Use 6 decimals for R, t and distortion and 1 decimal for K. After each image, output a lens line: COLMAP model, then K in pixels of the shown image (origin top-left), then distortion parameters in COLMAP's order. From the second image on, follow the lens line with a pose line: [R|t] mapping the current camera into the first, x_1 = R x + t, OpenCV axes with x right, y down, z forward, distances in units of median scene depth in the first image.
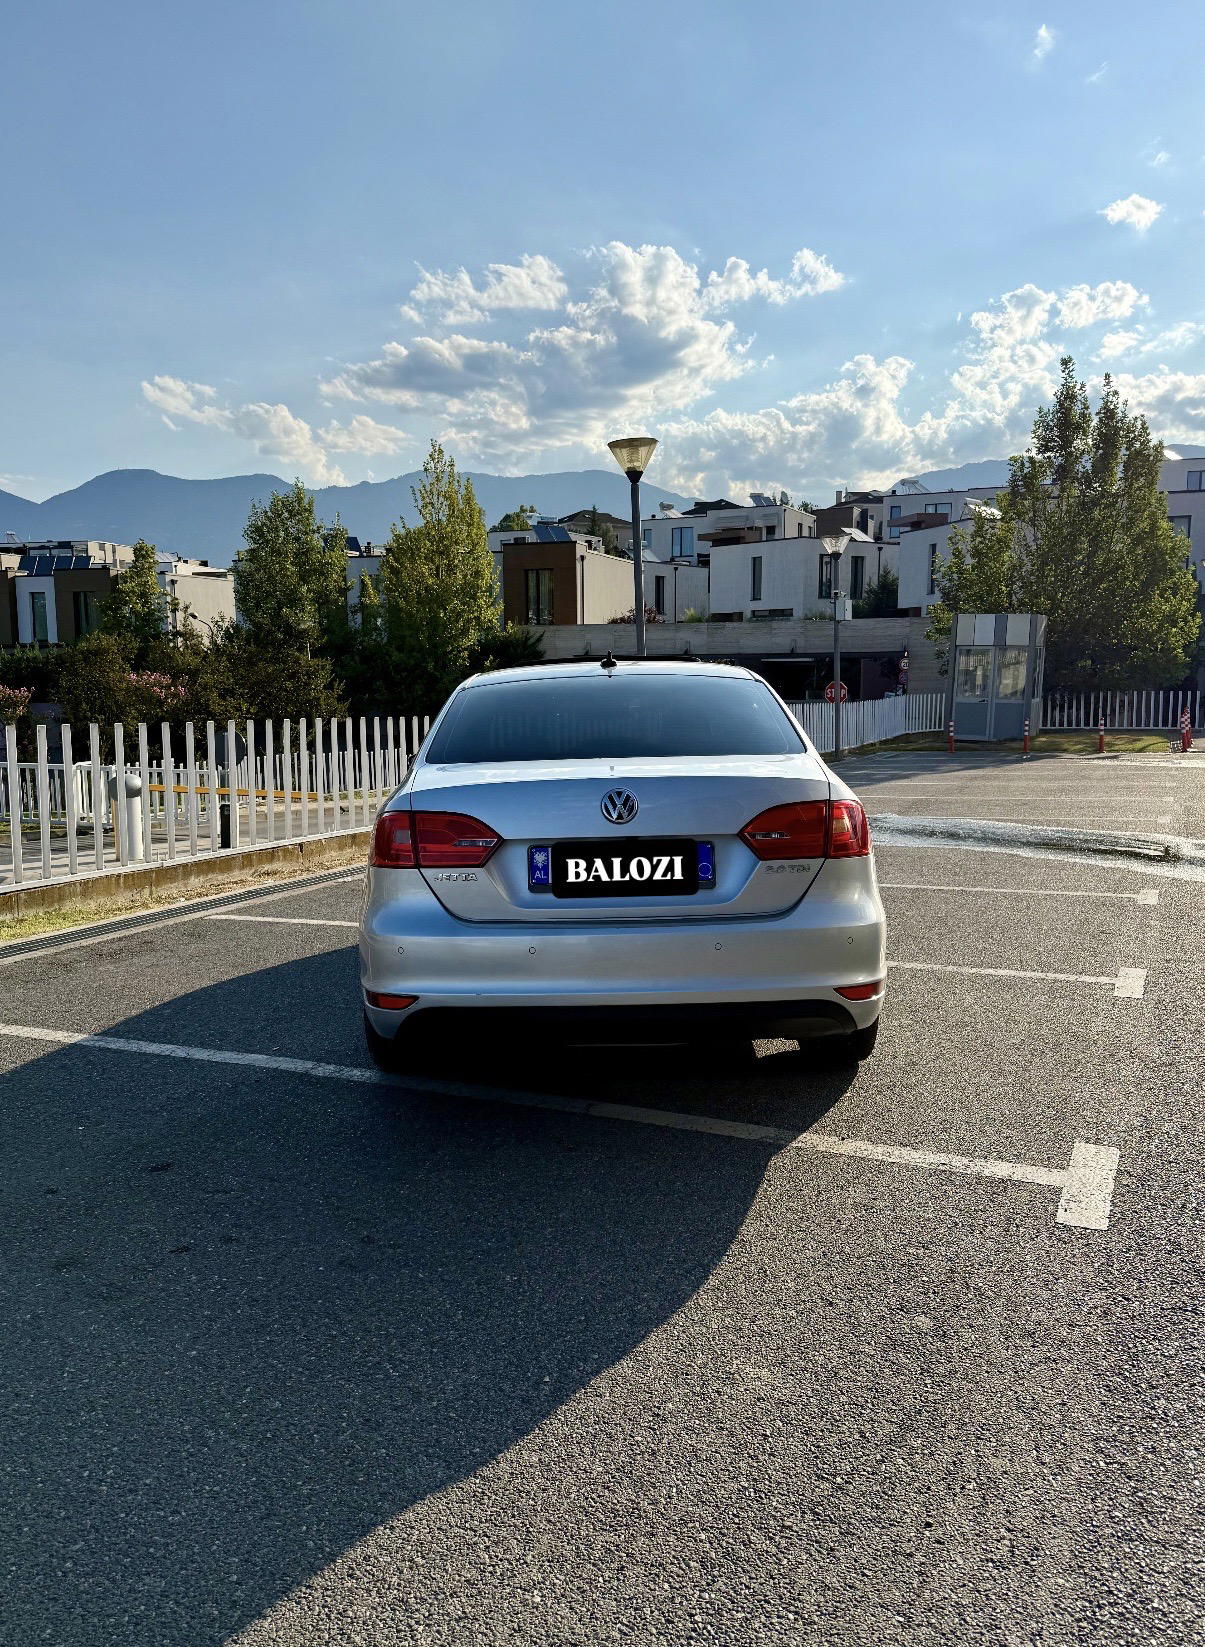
lens RADIAL K [[1251.2, 0, 575.1], [0, 1251.2, 804.7], [0, 0, 1]] dist [0.155692, -0.163534]
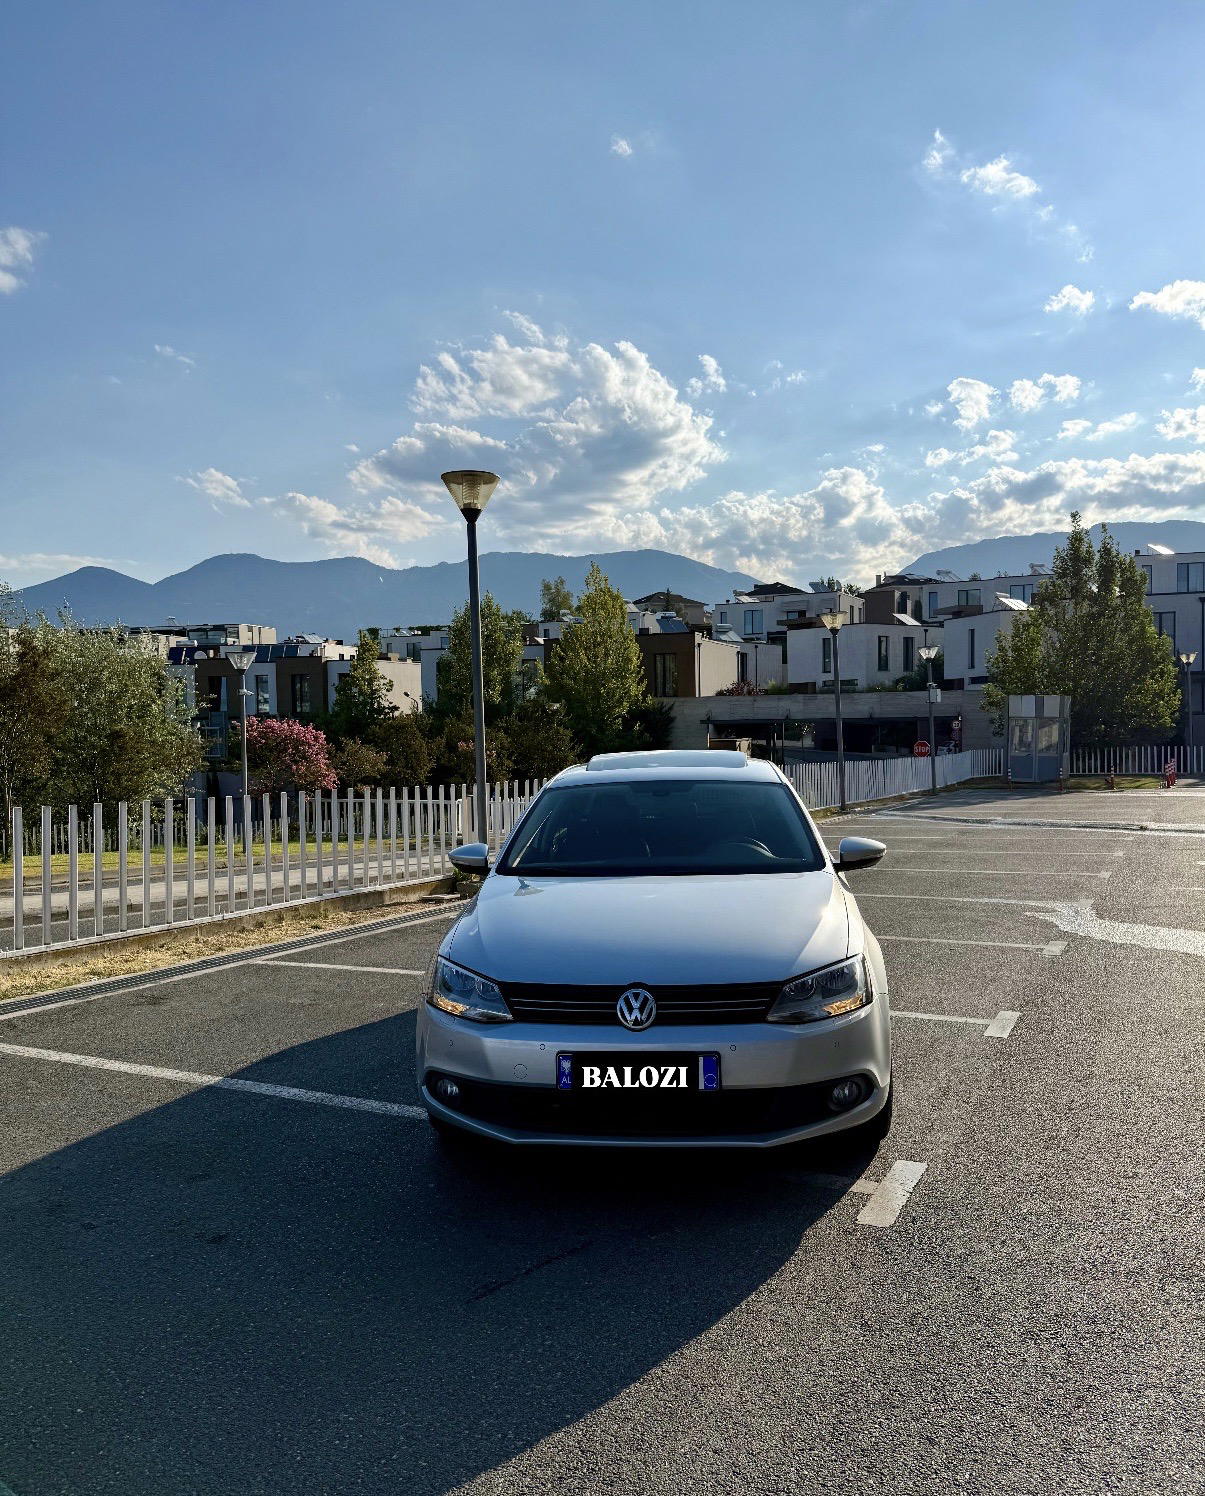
lens RADIAL K [[1141.5, 0, 602.5], [0, 1141.5, 748.0], [0, 0, 1]] dist [0.090594, -0.001588]
pose [[0.999591, -0.009140, -0.027116, -0.063797], [0.006721, 0.996097, -0.088007, 0.011532], [0.027814, 0.087789, 0.995751, -0.160915]]
